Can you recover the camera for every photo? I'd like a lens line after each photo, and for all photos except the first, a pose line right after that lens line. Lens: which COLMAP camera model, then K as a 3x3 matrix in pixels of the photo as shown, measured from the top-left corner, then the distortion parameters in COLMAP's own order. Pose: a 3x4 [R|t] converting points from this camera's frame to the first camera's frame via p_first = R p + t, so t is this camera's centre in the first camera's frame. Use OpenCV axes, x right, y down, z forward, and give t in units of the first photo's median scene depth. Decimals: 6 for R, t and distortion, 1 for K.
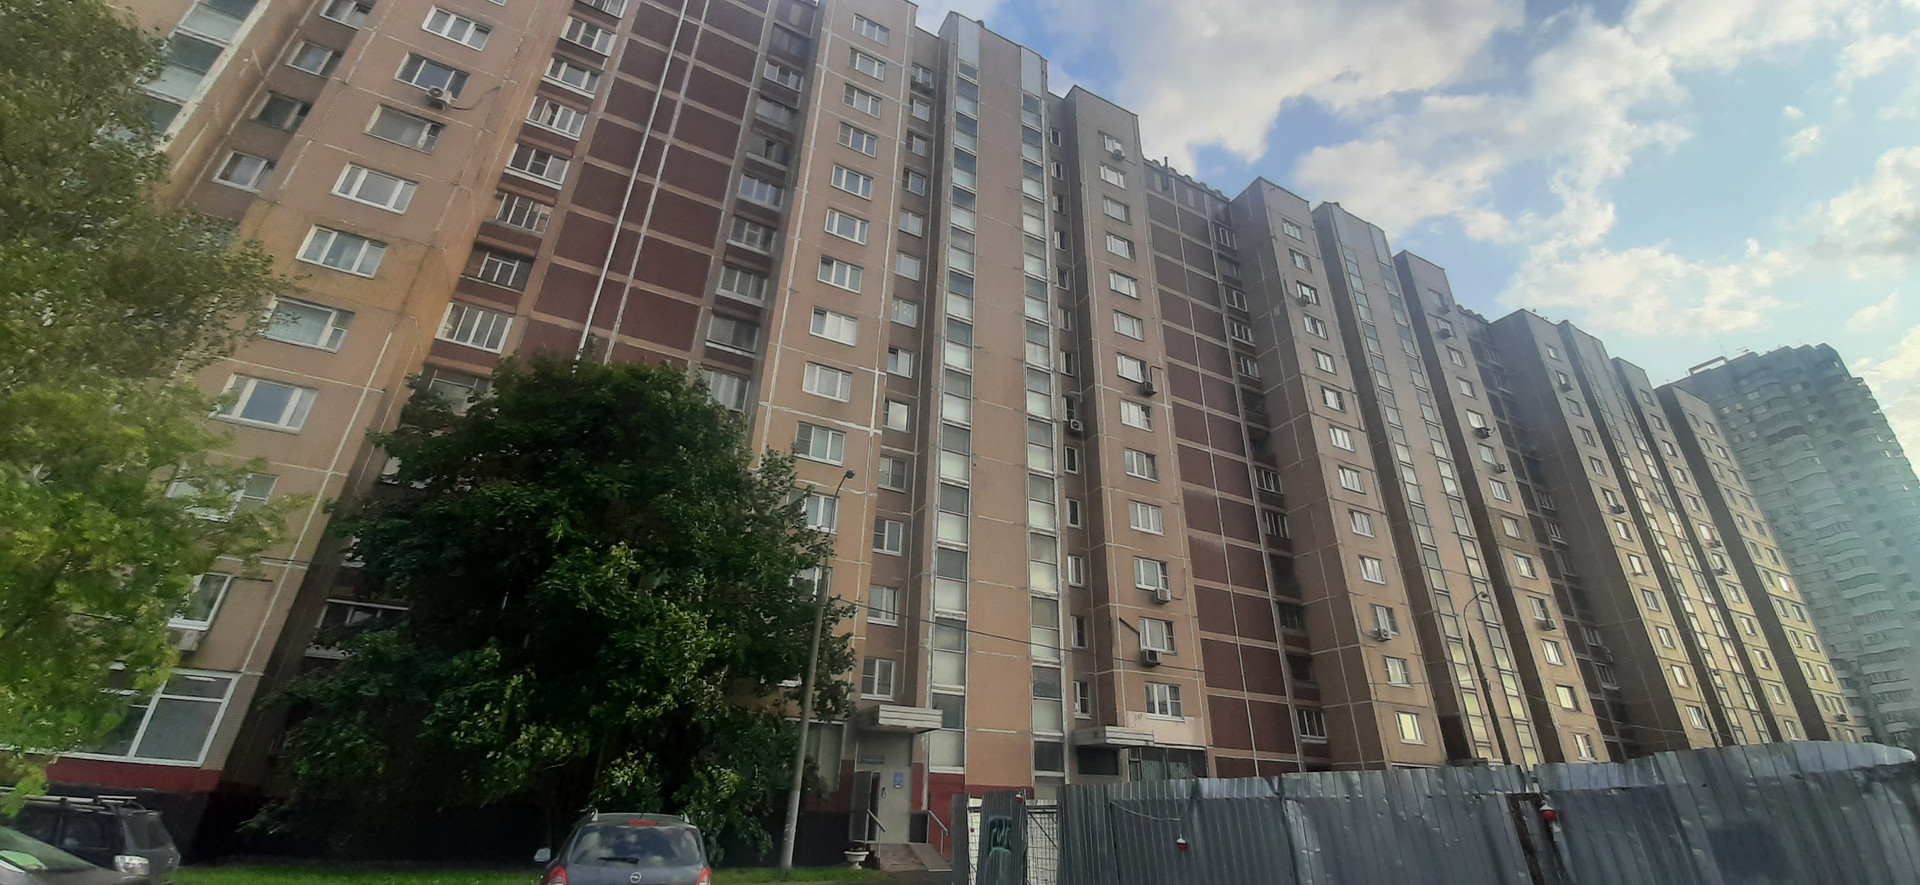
lens RADIAL K [[745.6, 0, 963.4], [0, 745.6, 442.0], [0, 0, 1]] dist [0.007295, -0.009828]
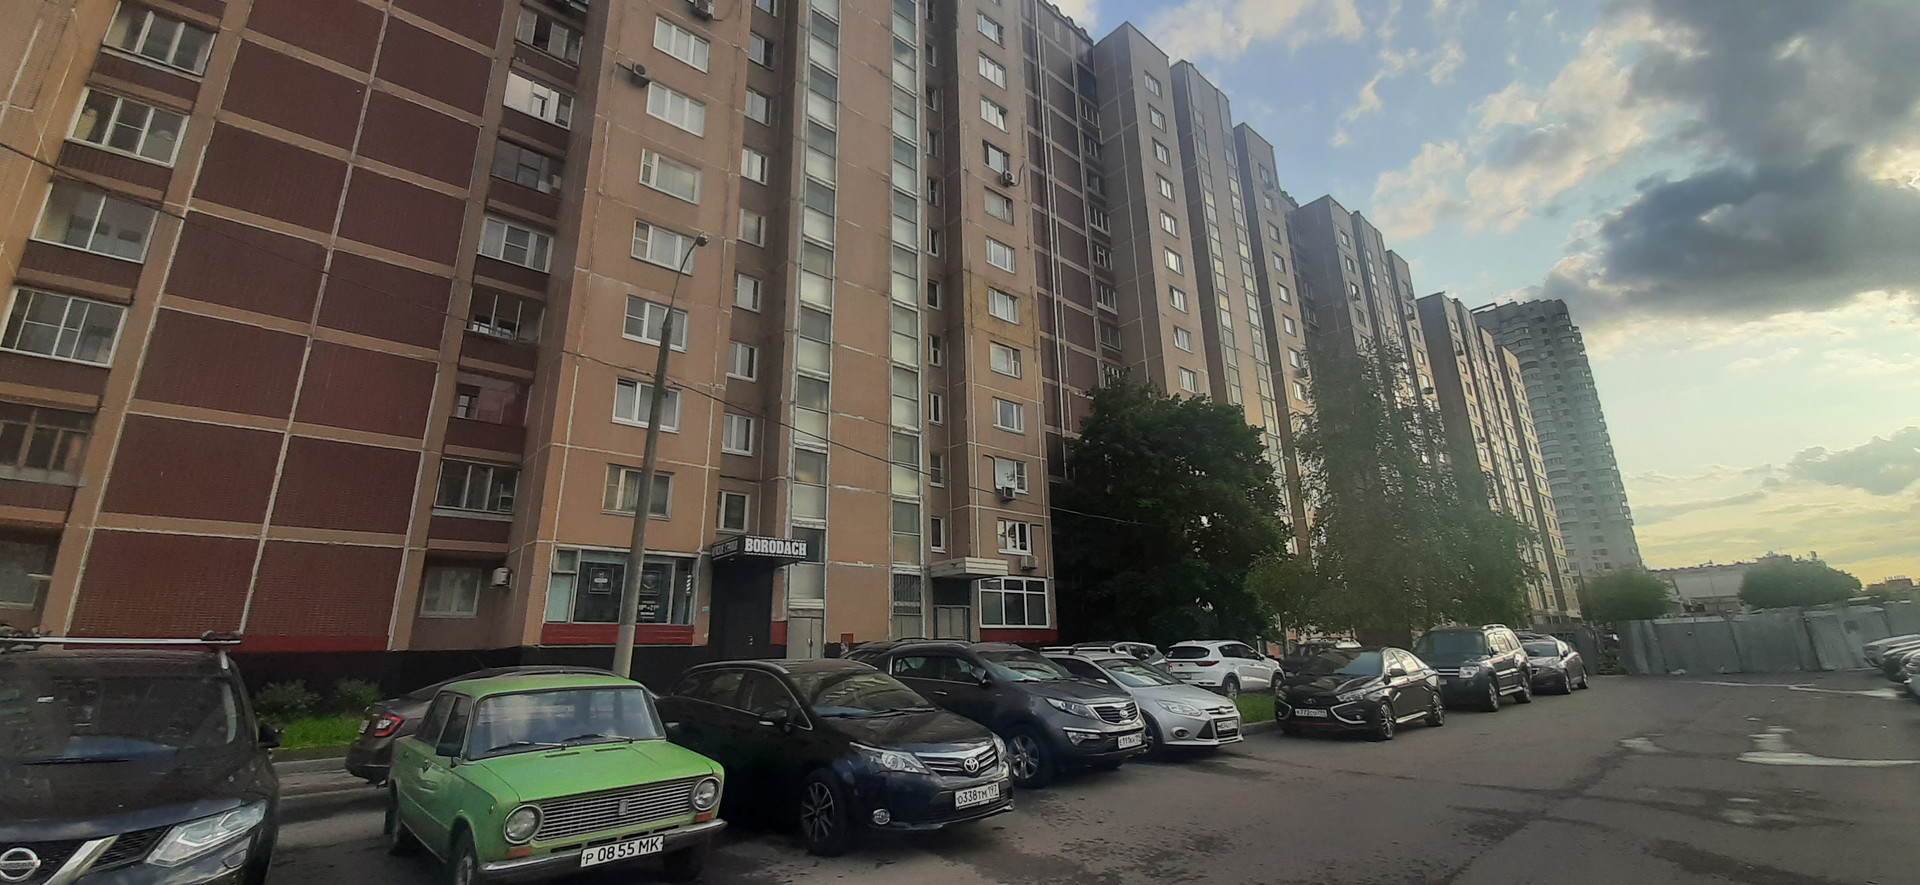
lens RADIAL K [[745.6, 0, 963.2], [0, 745.6, 437.2], [0, 0, 1]] dist [0.007295, -0.009828]
pose [[0.969144, 0.028406, 0.244852, -0.222891], [-0.071413, 0.983093, 0.168608, -0.042567], [-0.235923, -0.180891, 0.954787, -0.082662]]
